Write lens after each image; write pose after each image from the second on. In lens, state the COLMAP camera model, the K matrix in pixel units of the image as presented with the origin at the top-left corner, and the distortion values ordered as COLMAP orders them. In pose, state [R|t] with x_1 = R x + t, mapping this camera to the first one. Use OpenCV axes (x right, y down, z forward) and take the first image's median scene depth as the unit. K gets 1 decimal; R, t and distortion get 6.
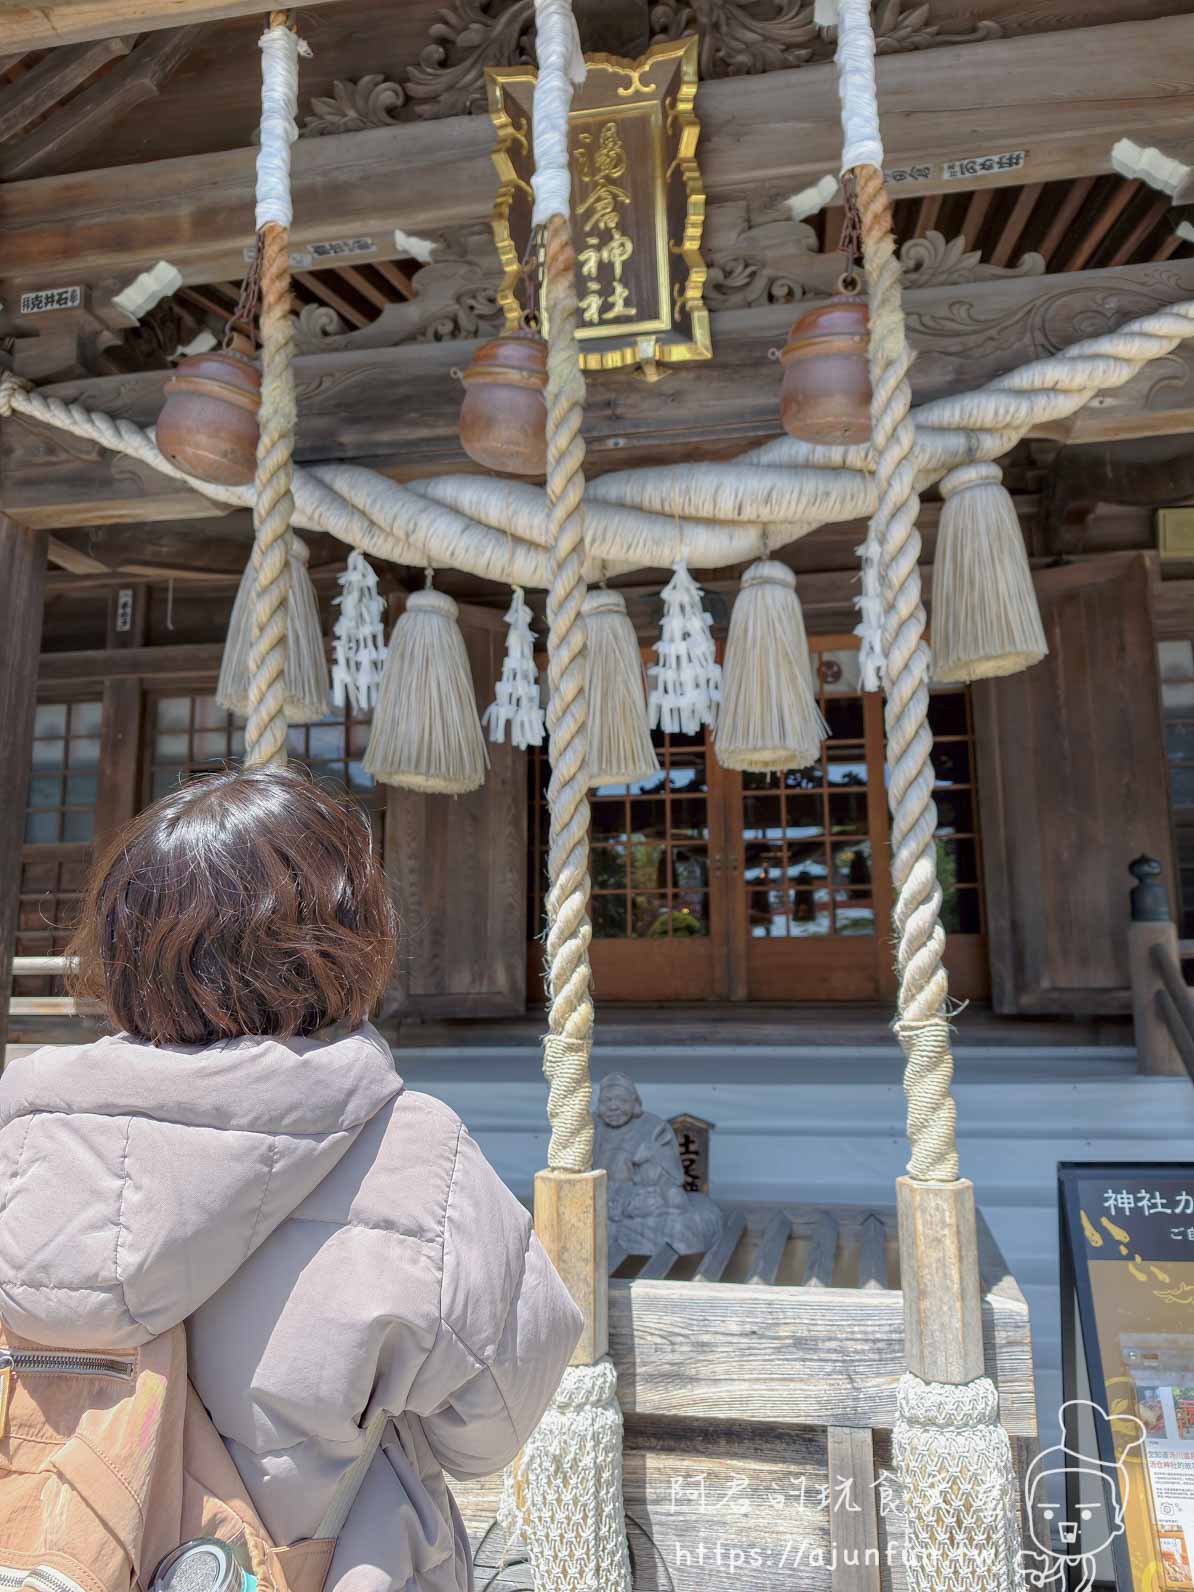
lens RADIAL K [[1112.5, 0, 593.7], [0, 1112.5, 758.2], [0, 0, 1]] dist [0.047483, -0.008906]
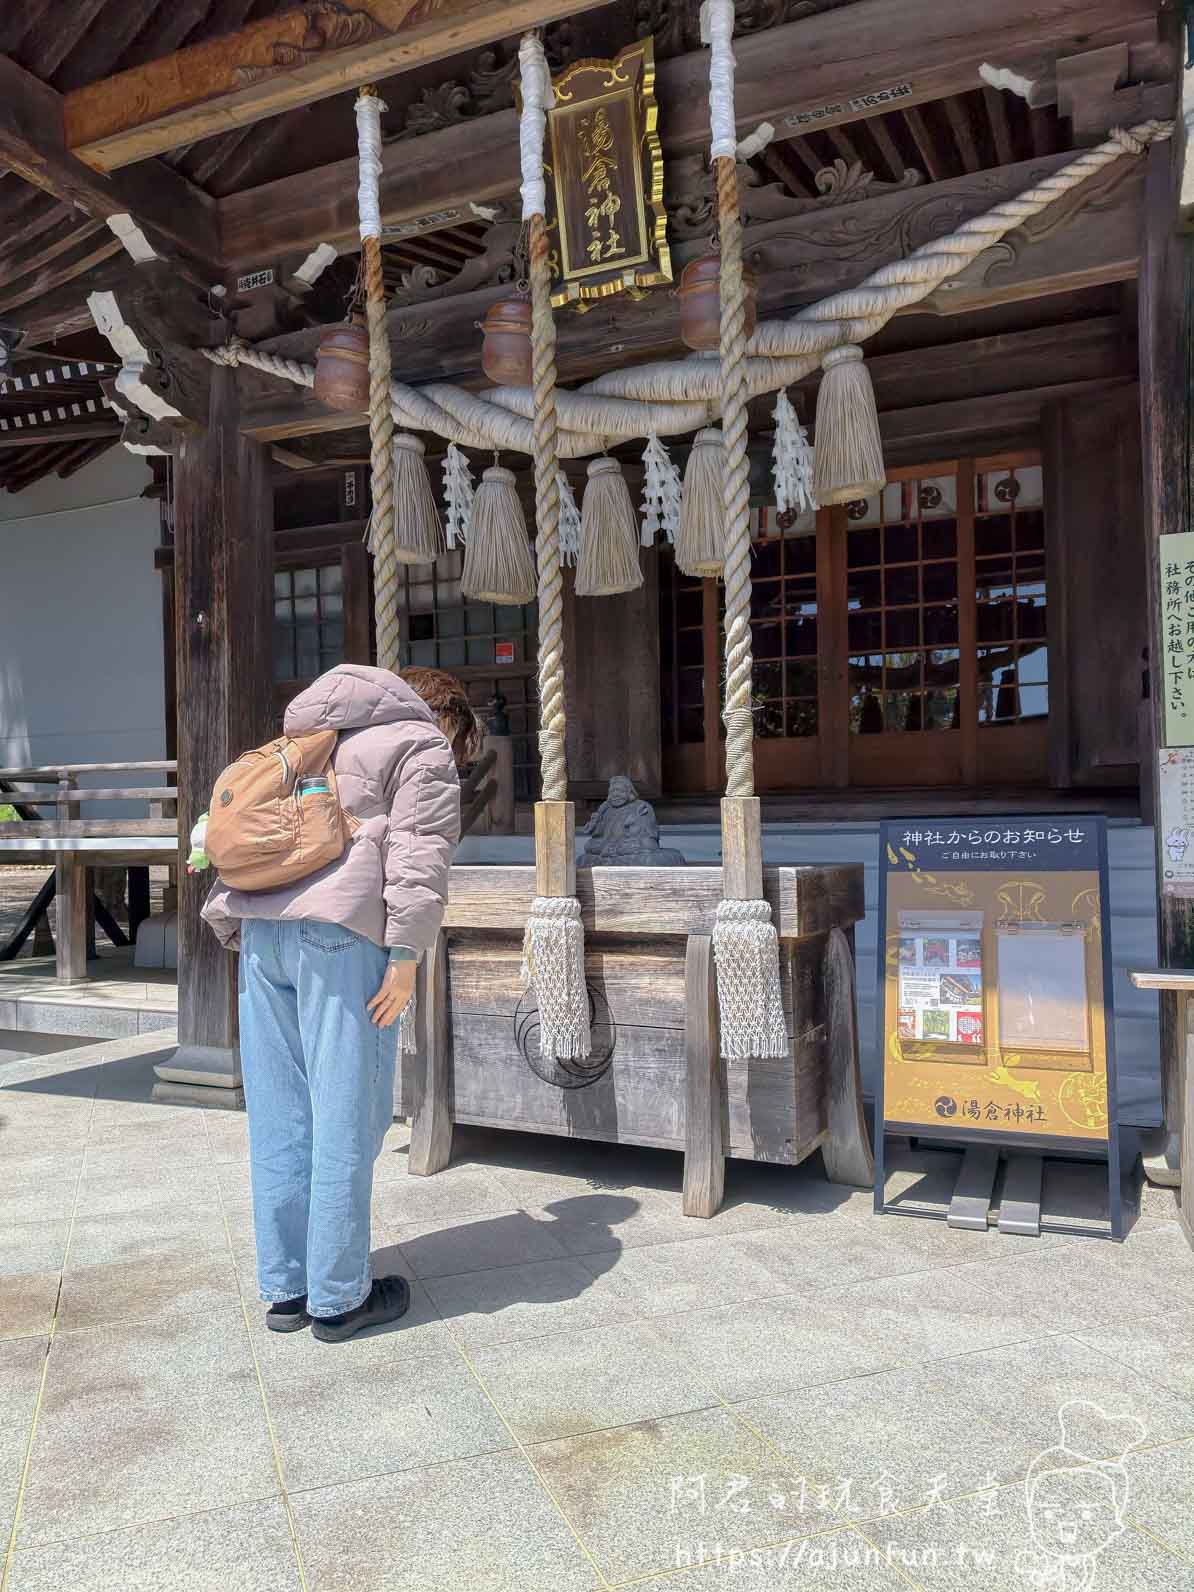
lens RADIAL K [[1112.5, 0, 602.8], [0, 1112.5, 792.2], [0, 0, 1]] dist [0.047483, -0.008906]
pose [[0.975476, -0.016440, -0.219490, 0.318961], [0.051711, 0.986413, 0.155933, 0.055599], [0.213944, -0.163459, 0.963073, -0.499715]]
